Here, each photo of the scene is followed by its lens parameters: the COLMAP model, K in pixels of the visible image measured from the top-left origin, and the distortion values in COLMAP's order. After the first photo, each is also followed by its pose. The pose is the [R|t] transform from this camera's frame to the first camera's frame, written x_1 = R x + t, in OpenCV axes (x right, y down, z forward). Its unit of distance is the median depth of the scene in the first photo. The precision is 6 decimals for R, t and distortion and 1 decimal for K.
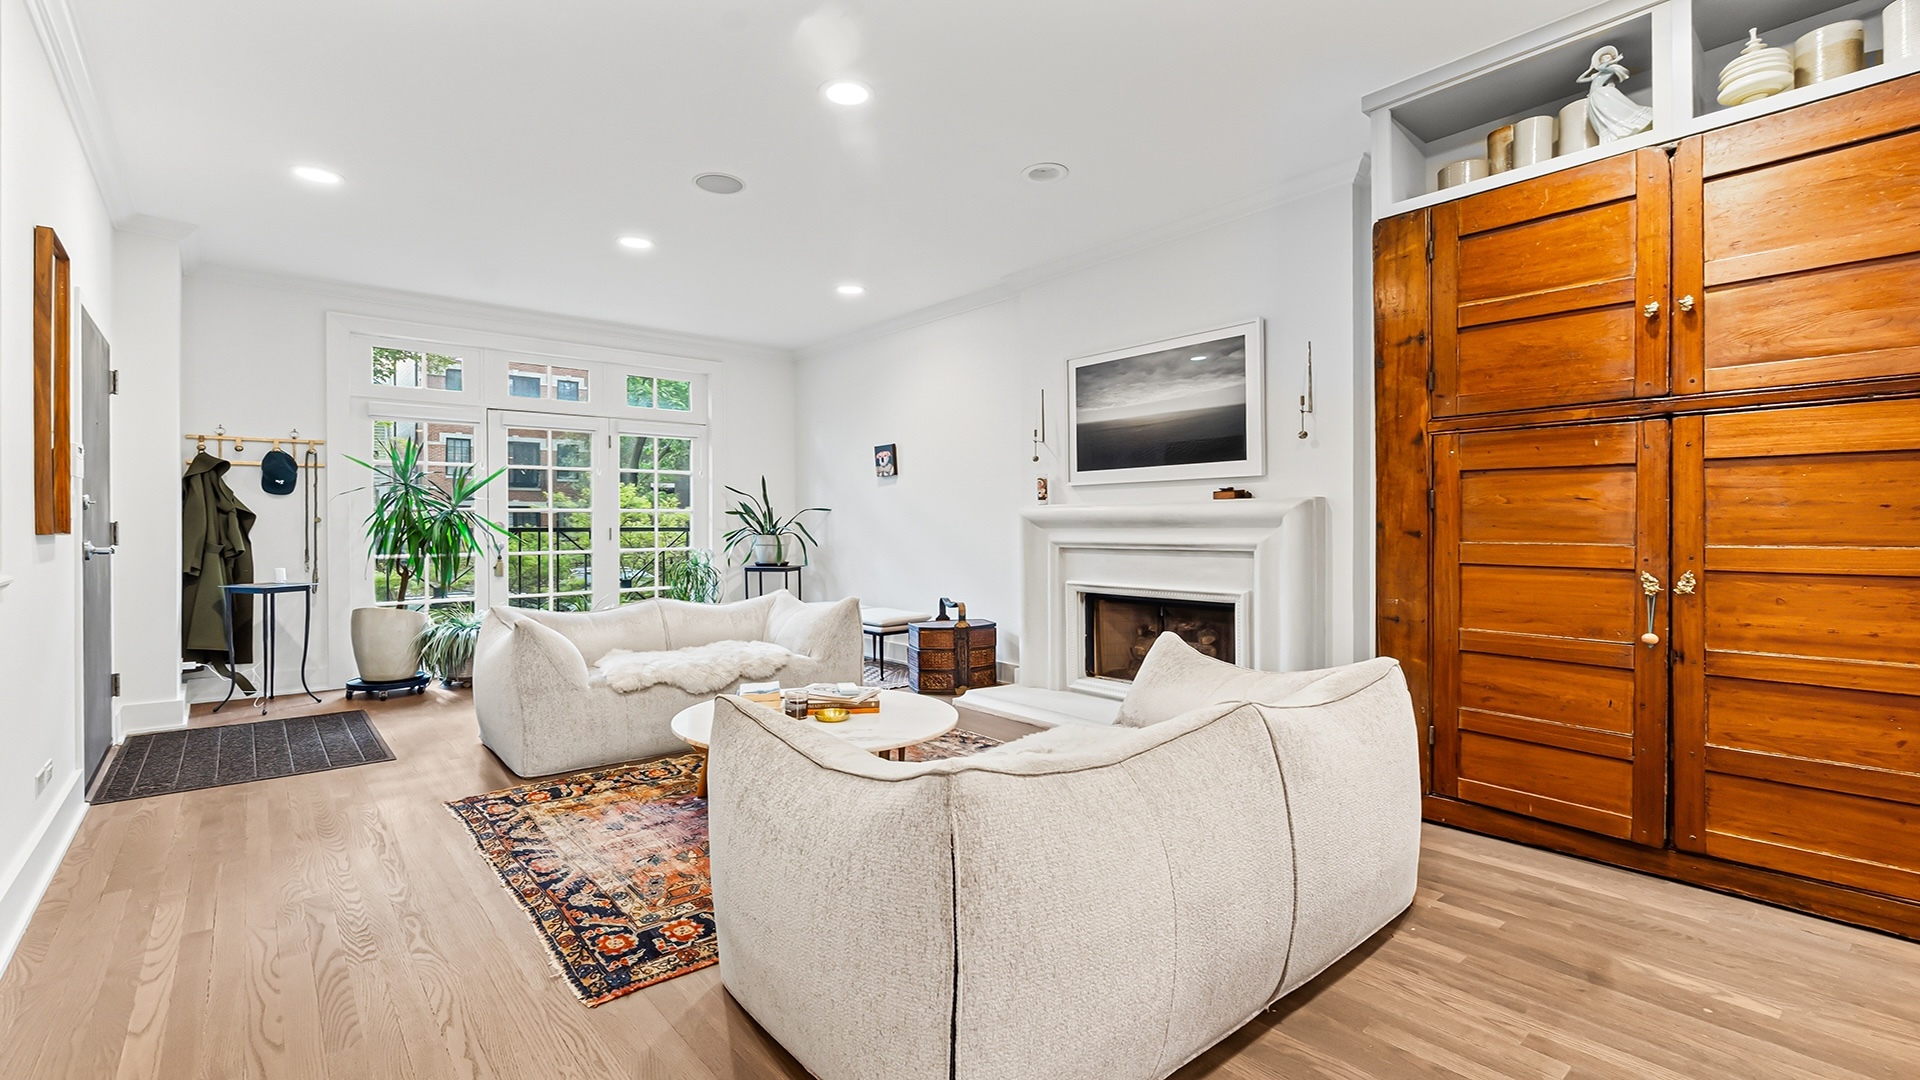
lens RADIAL K [[835.0, 0, 958.0], [0, 835.0, 537.5], [0, 0, 1]] dist [-0.004844, 0.001584]
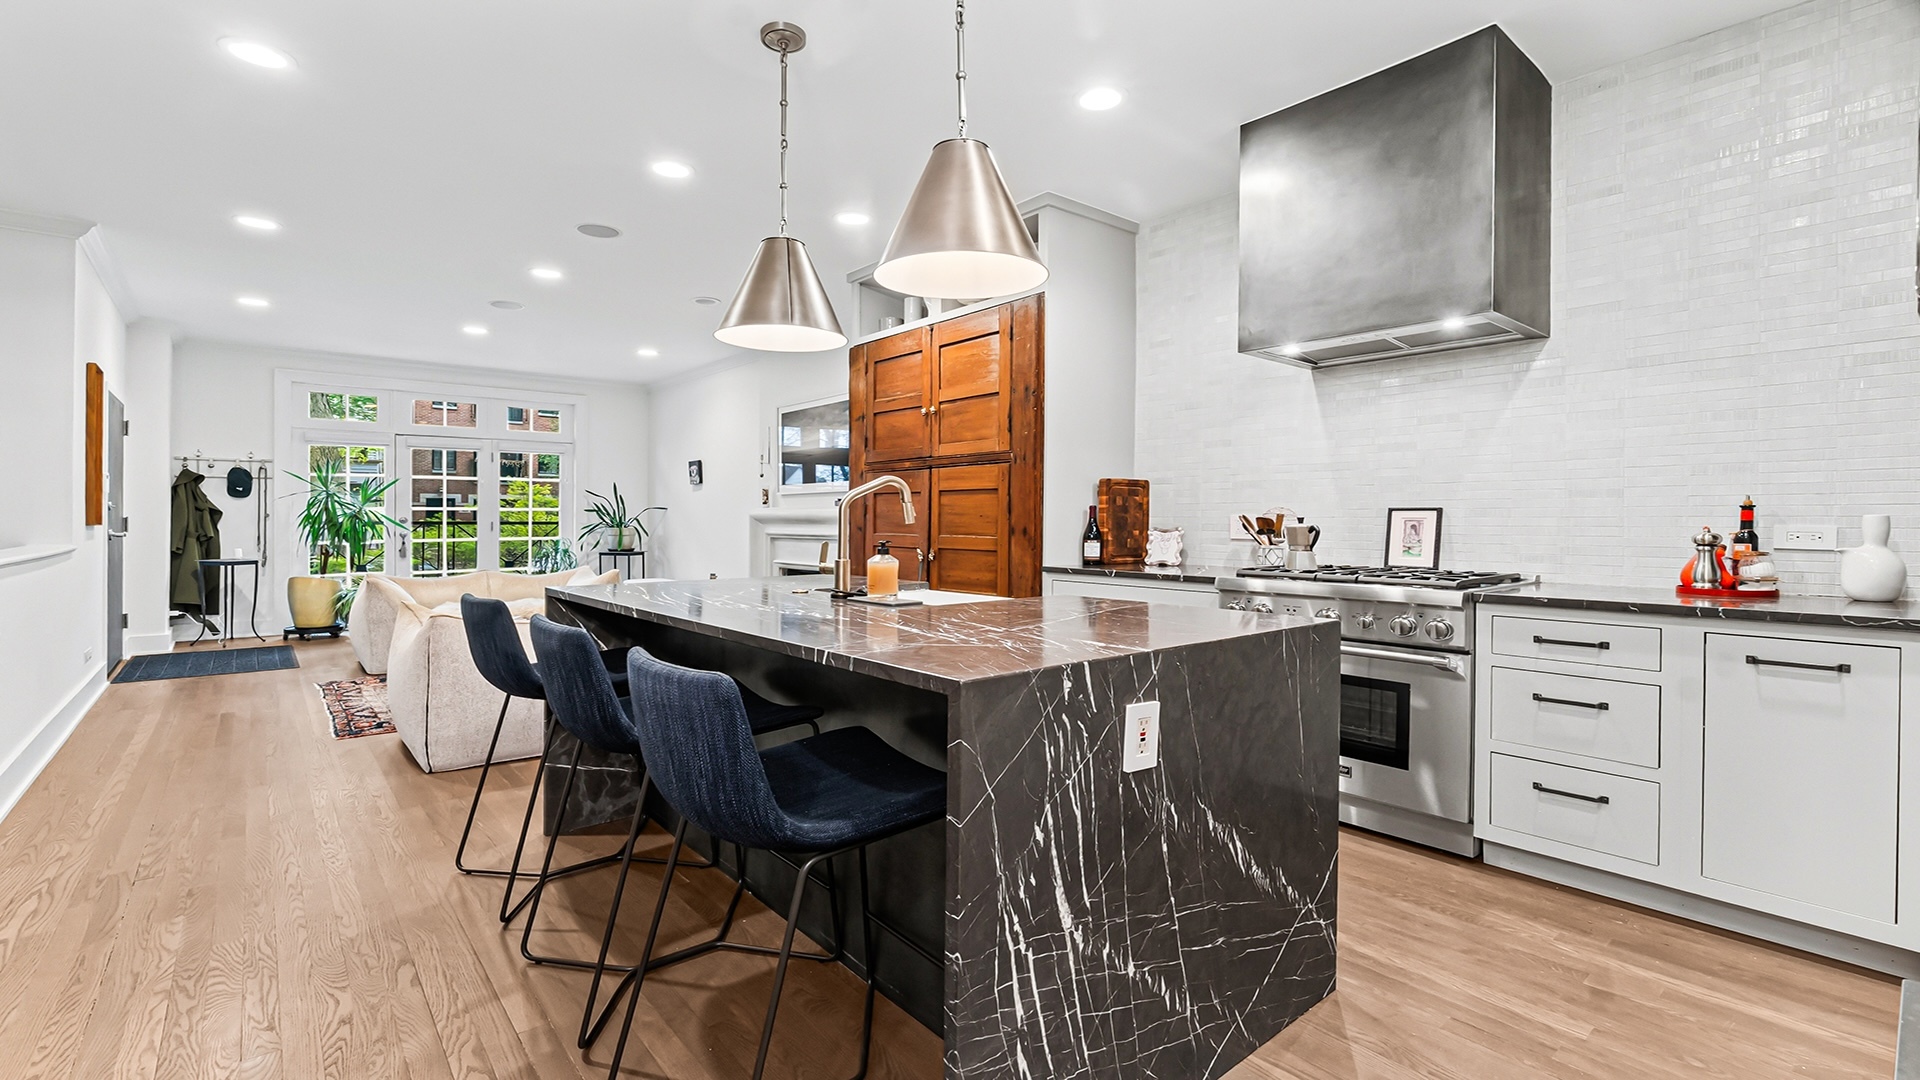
lens RADIAL K [[835.0, 0, 948.9], [0, 835.0, 525.3], [0, 0, 1]] dist [-0.004844, 0.001584]
pose [[0.999927, 0.005278, -0.010886, 0.565966], [-0.005355, 0.999961, -0.007039, -0.000482], [0.010848, 0.007097, 0.999916, -0.562786]]
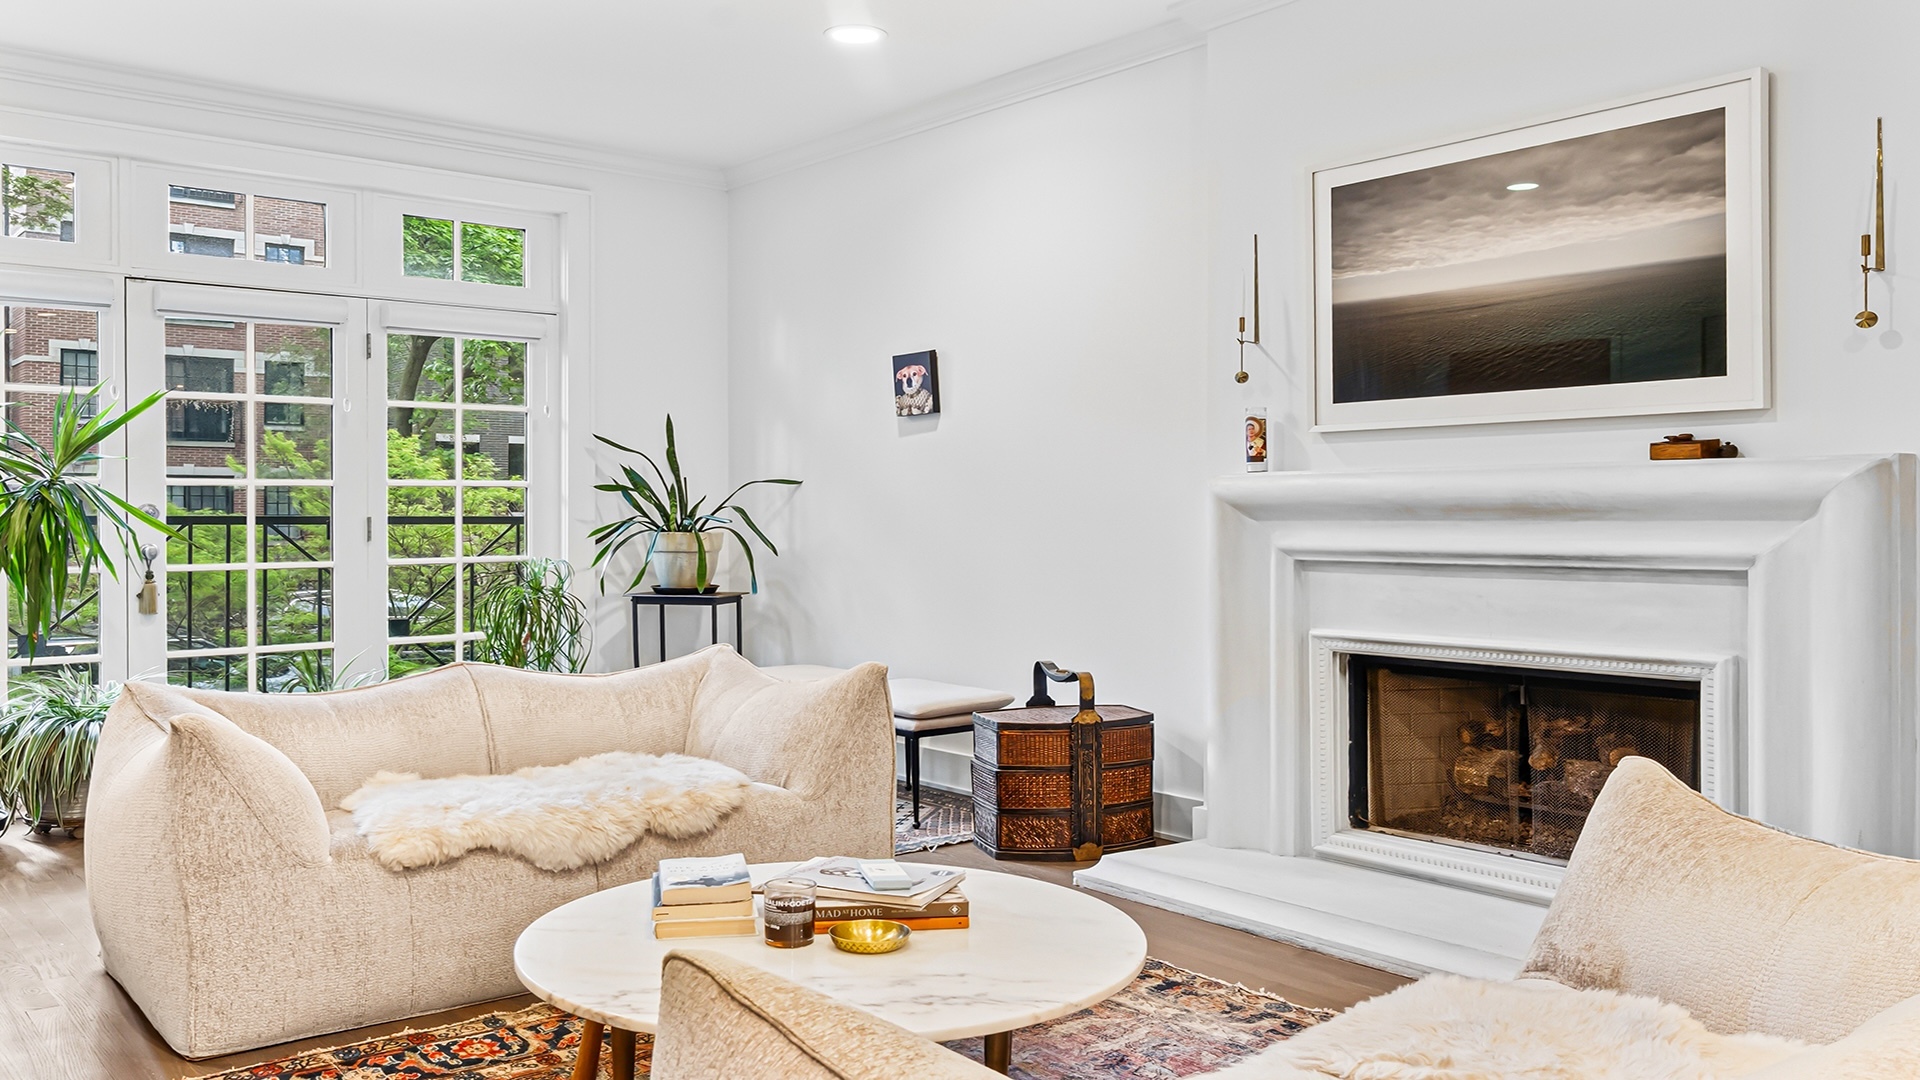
lens RADIAL K [[1529.7, 0, 966.5], [0, 1529.7, 532.5], [0, 0, 1]] dist [-0.004130, 0.010136]
pose [[0.999842, 0.002615, -0.017581, -0.067428], [-0.002650, 0.999995, -0.001942, -0.002271], [0.017576, 0.001988, 0.999844, 0.141559]]
